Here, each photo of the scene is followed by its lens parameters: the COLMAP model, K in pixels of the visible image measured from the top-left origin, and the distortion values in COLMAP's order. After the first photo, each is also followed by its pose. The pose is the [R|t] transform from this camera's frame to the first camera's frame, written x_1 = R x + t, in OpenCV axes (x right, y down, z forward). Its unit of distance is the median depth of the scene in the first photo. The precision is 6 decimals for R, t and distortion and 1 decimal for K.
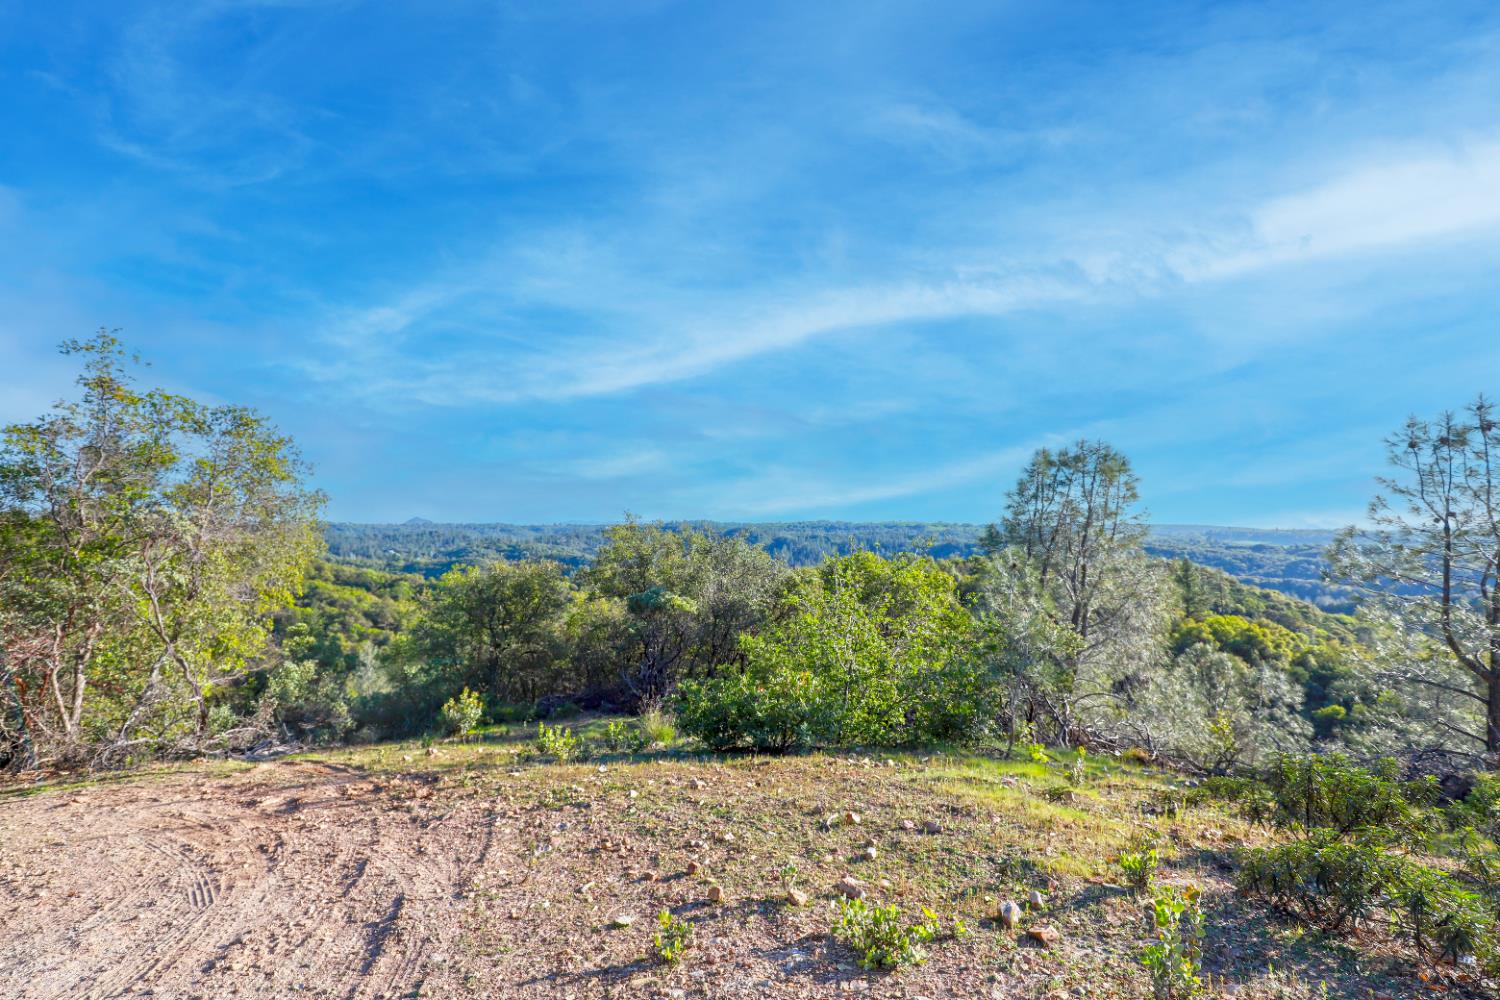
lens RADIAL K [[691.5, 0, 743.9], [0, 691.5, 509.3], [0, 0, 1]] dist [-0.028299, 0.007034]
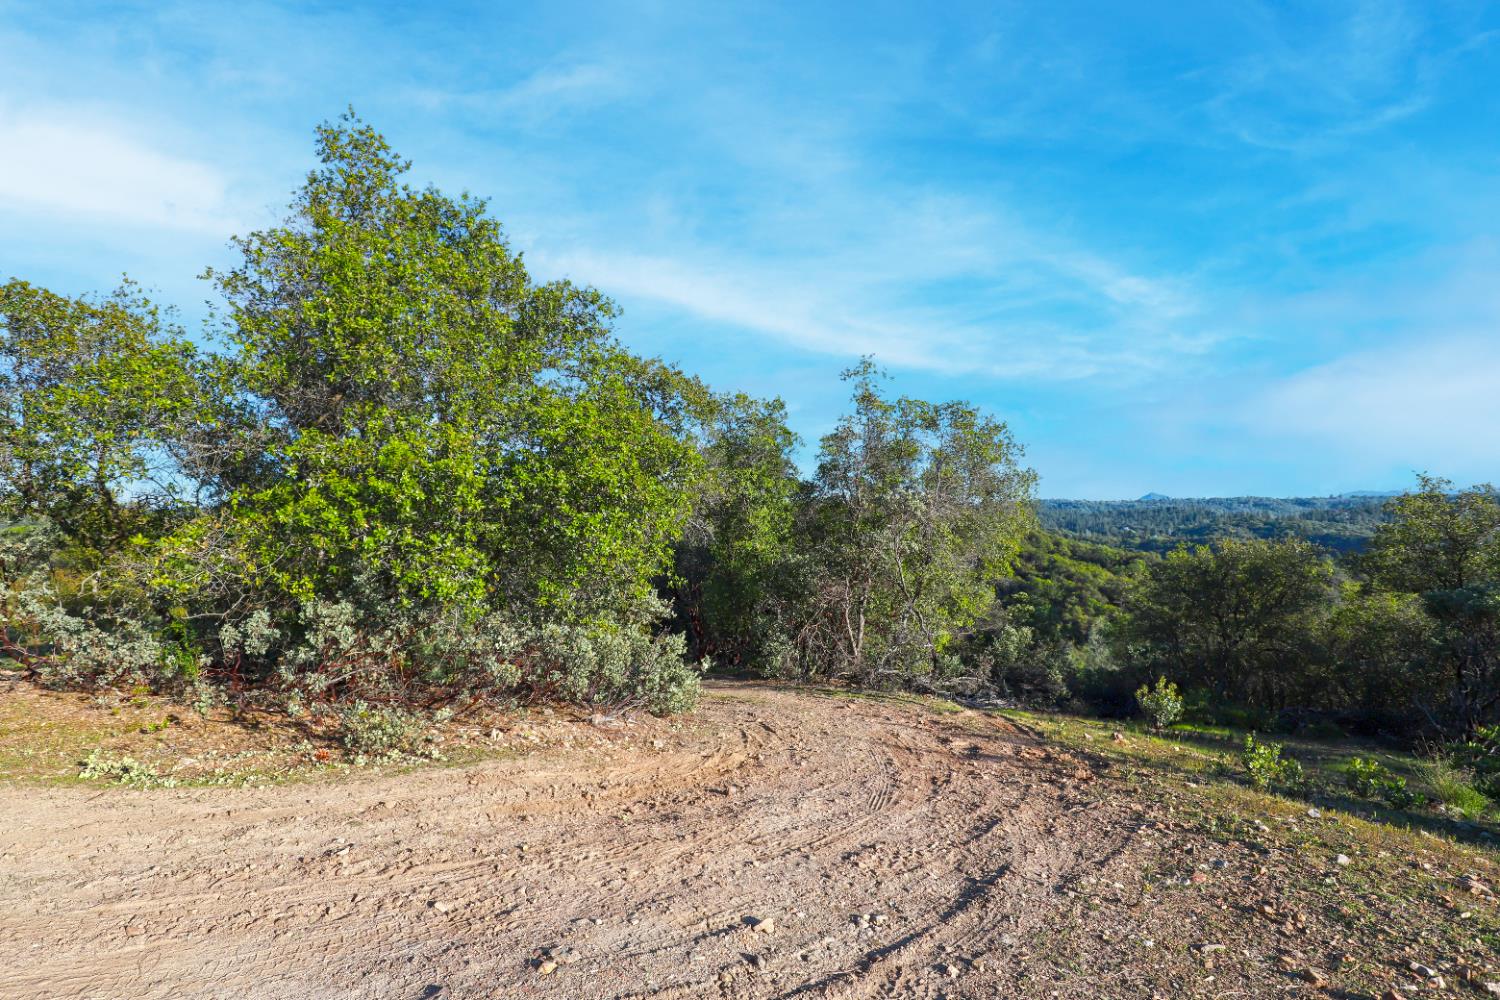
lens RADIAL K [[691.5, 0, 749.0], [0, 691.5, 512.5], [0, 0, 1]] dist [-0.028299, 0.007034]
pose [[0.558754, -0.006313, -0.829310, 0.034763], [0.038154, 0.999108, 0.018102, 0.003506], [0.828455, -0.041756, 0.558496, 0.038197]]
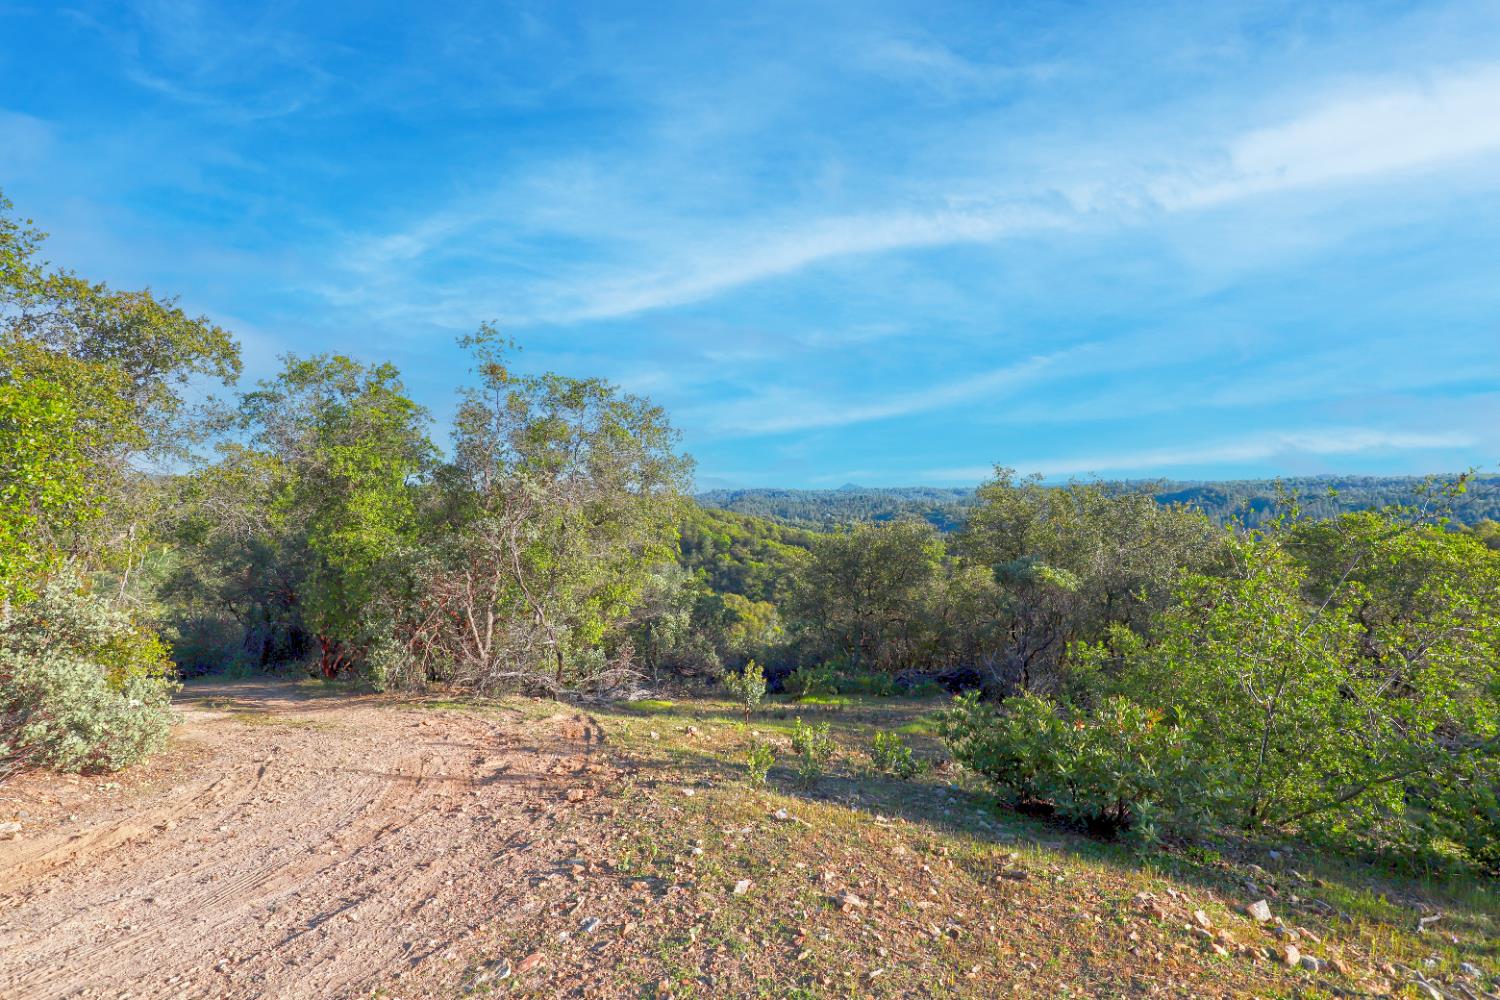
lens RADIAL K [[691.5, 0, 749.2], [0, 691.5, 508.1], [0, 0, 1]] dist [-0.028299, 0.007034]
pose [[0.829253, -0.003443, -0.558863, 0.079542], [0.031933, 0.998639, 0.041231, 0.017670], [0.557961, -0.052037, 0.828234, 0.205019]]
